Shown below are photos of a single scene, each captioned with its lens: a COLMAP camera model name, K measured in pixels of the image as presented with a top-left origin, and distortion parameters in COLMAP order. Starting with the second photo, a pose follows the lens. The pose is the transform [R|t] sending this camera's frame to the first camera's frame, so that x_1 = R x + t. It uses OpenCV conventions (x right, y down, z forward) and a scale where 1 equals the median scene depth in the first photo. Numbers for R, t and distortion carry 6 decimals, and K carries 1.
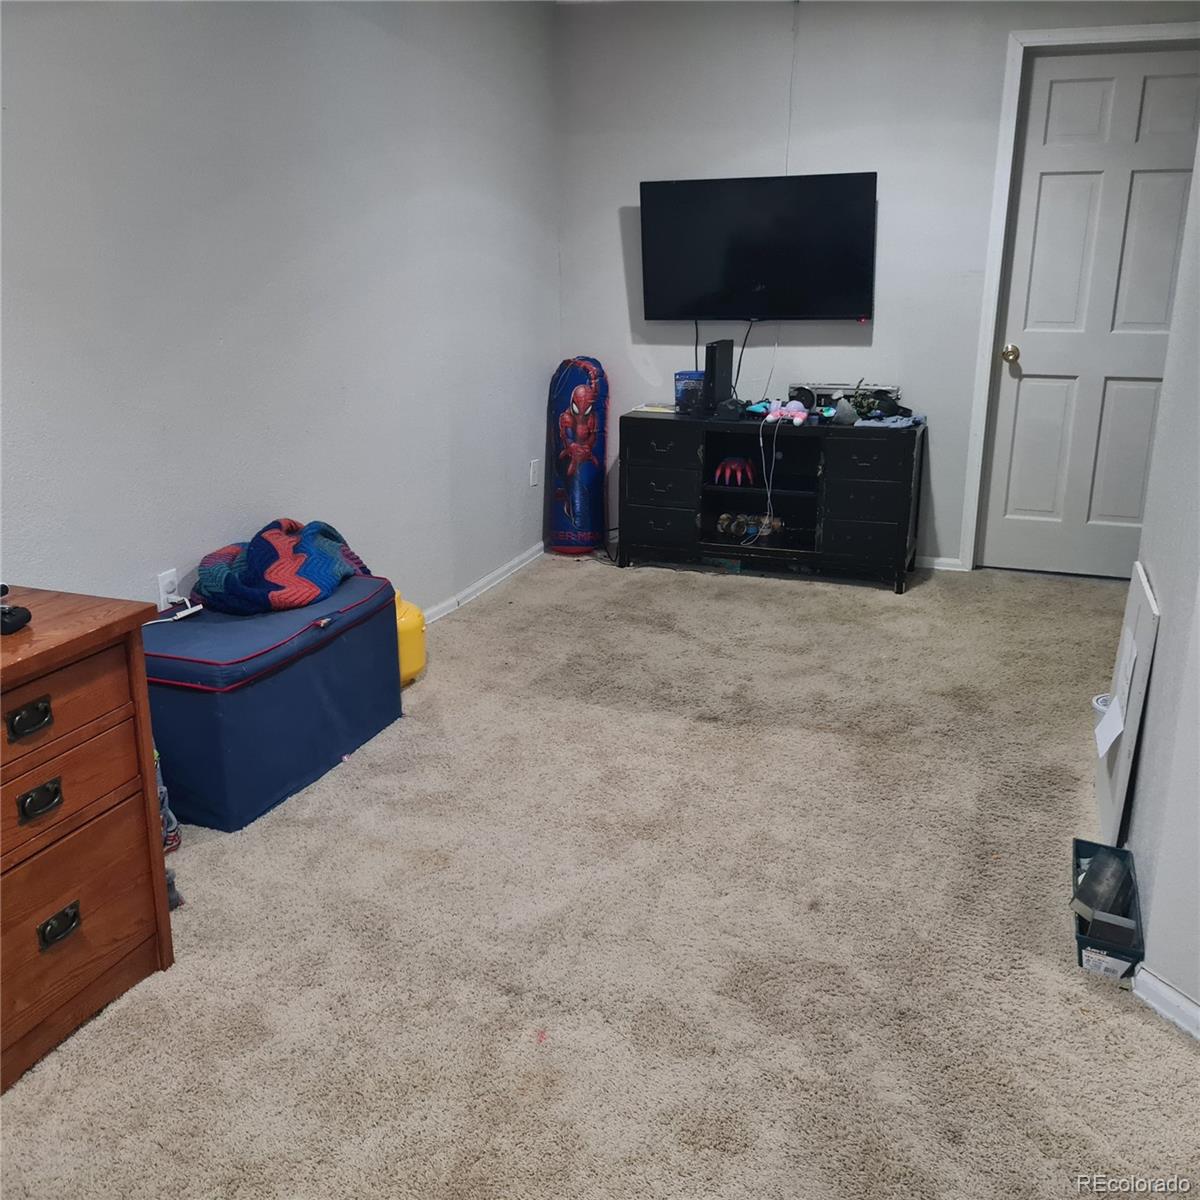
lens RADIAL K [[1177.0, 0, 600.0], [0, 1177.0, 600.0], [0, 0, 1]] dist [0.004591, 0.007311]
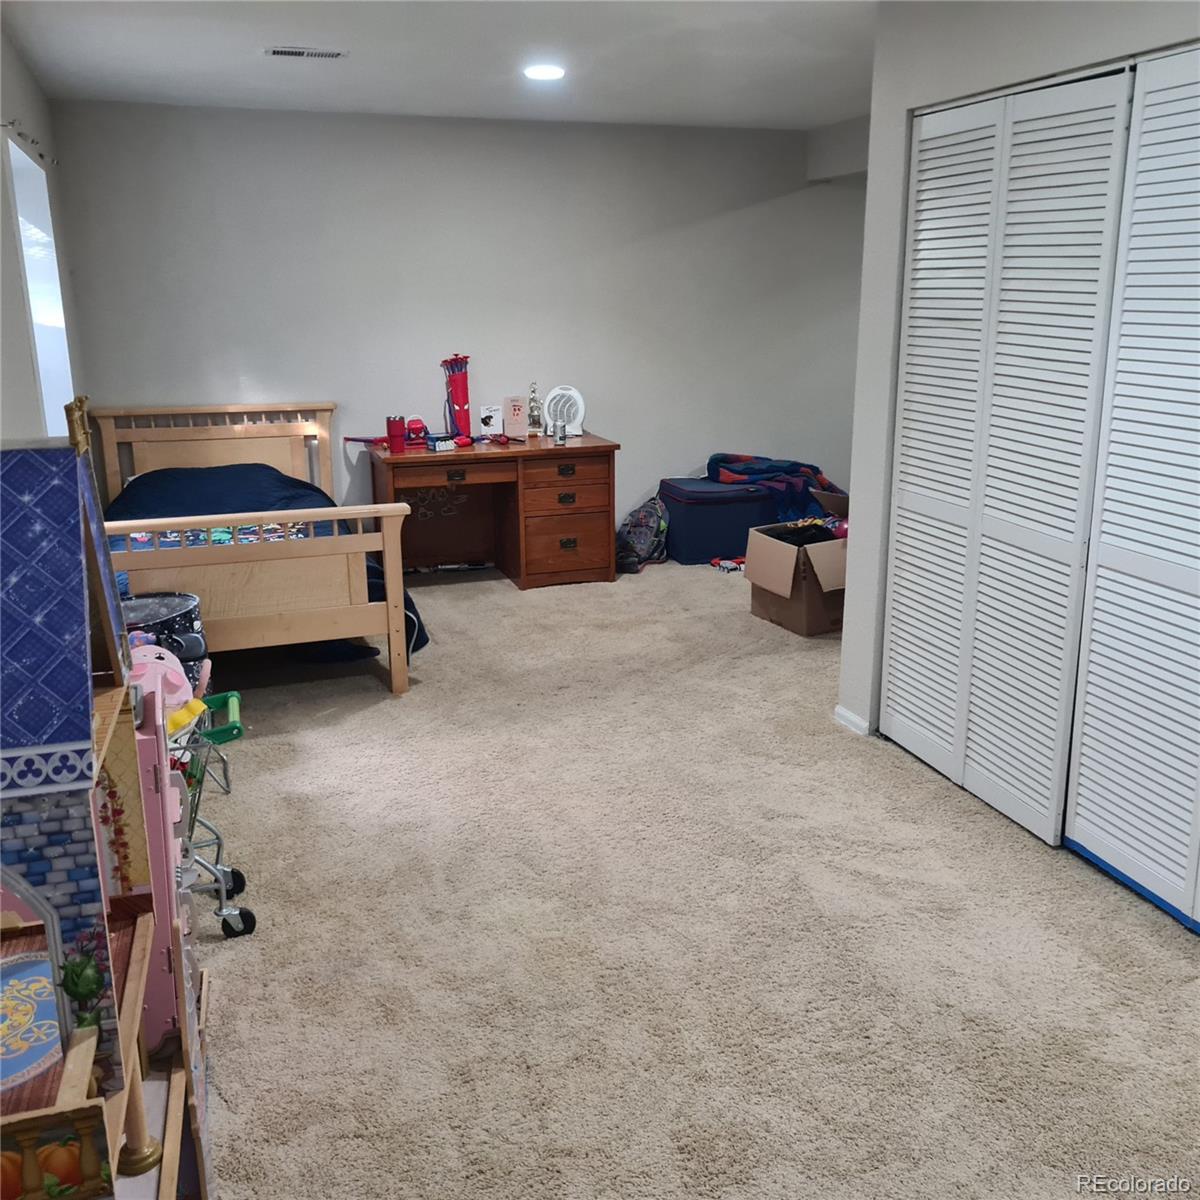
lens RADIAL K [[1177.0, 0, 600.0], [0, 1177.0, 600.0], [0, 0, 1]] dist [0.004591, 0.007311]
pose [[0.618740, 0.187156, -0.762977, 1.981709], [-0.214817, 0.974500, 0.064835, 0.210933], [0.755655, 0.123784, 0.643166, -0.891216]]
